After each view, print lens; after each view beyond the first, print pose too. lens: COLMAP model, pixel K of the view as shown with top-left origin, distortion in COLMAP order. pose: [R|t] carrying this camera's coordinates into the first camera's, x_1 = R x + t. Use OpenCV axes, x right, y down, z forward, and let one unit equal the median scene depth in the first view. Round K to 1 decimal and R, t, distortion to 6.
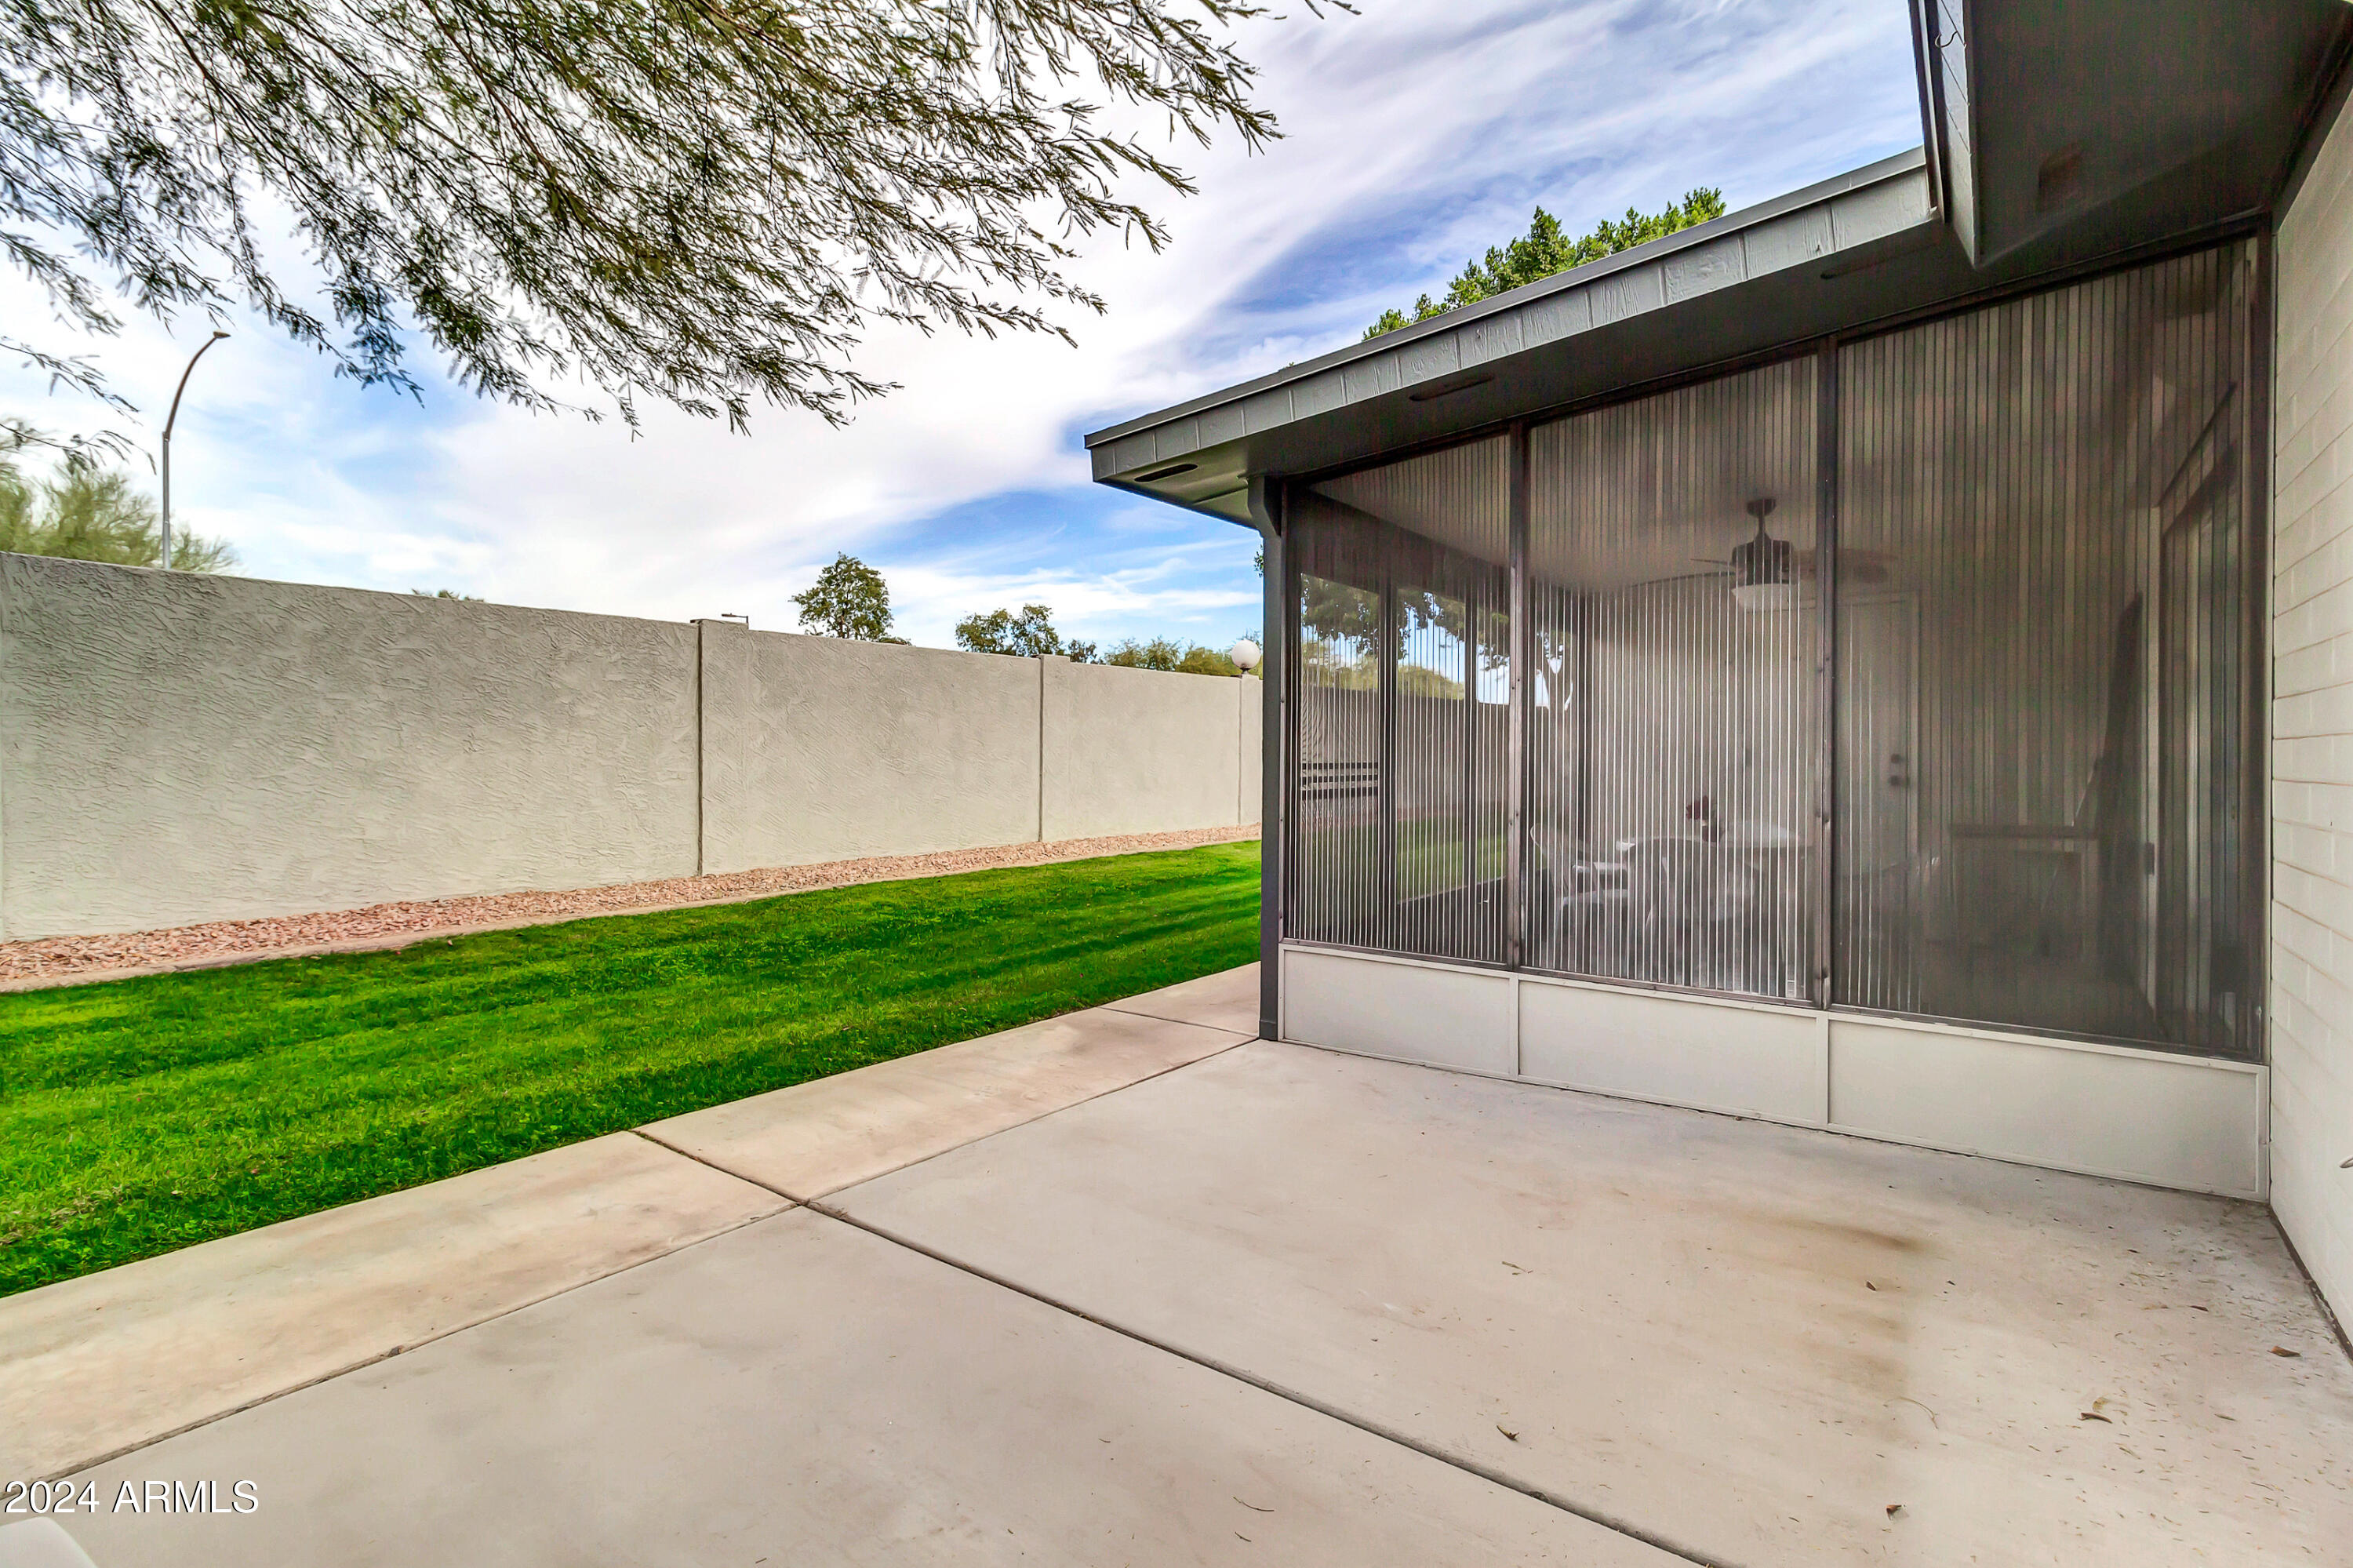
lens RADIAL K [[1054.0, 0, 1181.3], [0, 1054.0, 762.9], [0, 0, 1]] dist [0.003934, 0.000550]
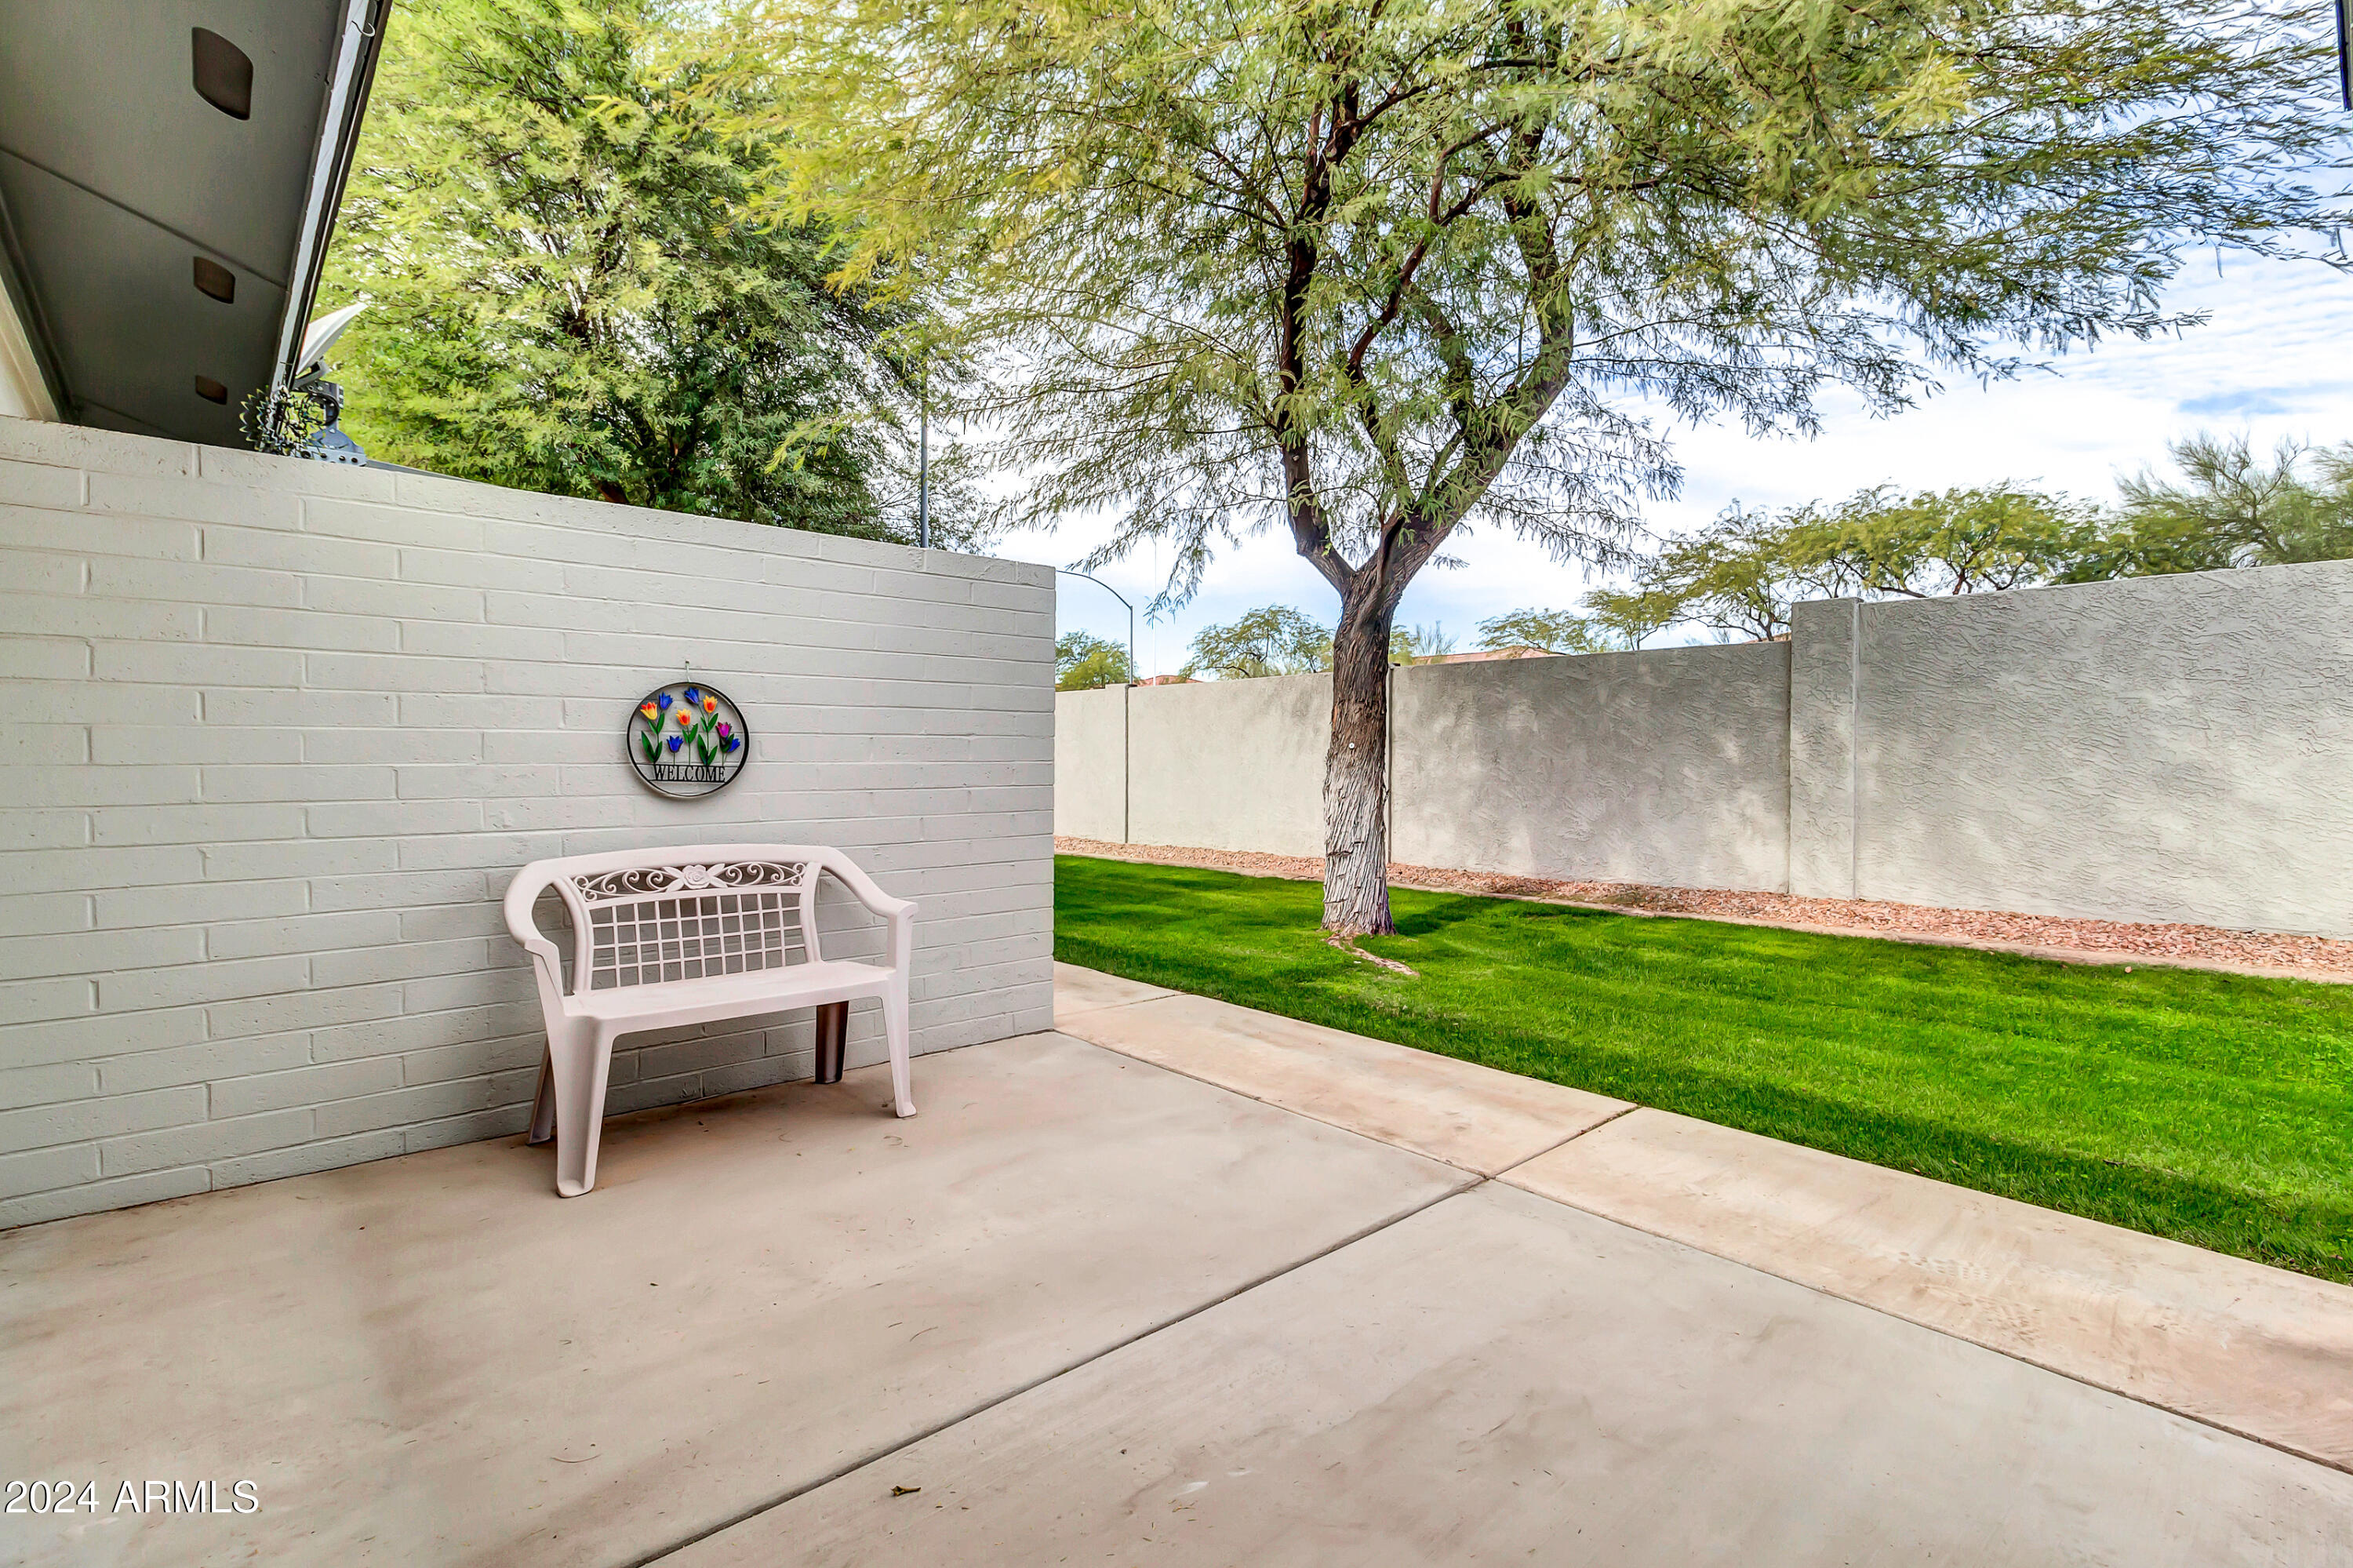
lens RADIAL K [[1054.0, 0, 1181.3], [0, 1054.0, 762.9], [0, 0, 1]] dist [0.003934, 0.000550]
pose [[-0.165438, 0.003335, -0.986214, 0.601666], [-0.008166, 0.999955, 0.004751, 0.000173], [0.986186, 0.008839, -0.165404, 0.713191]]
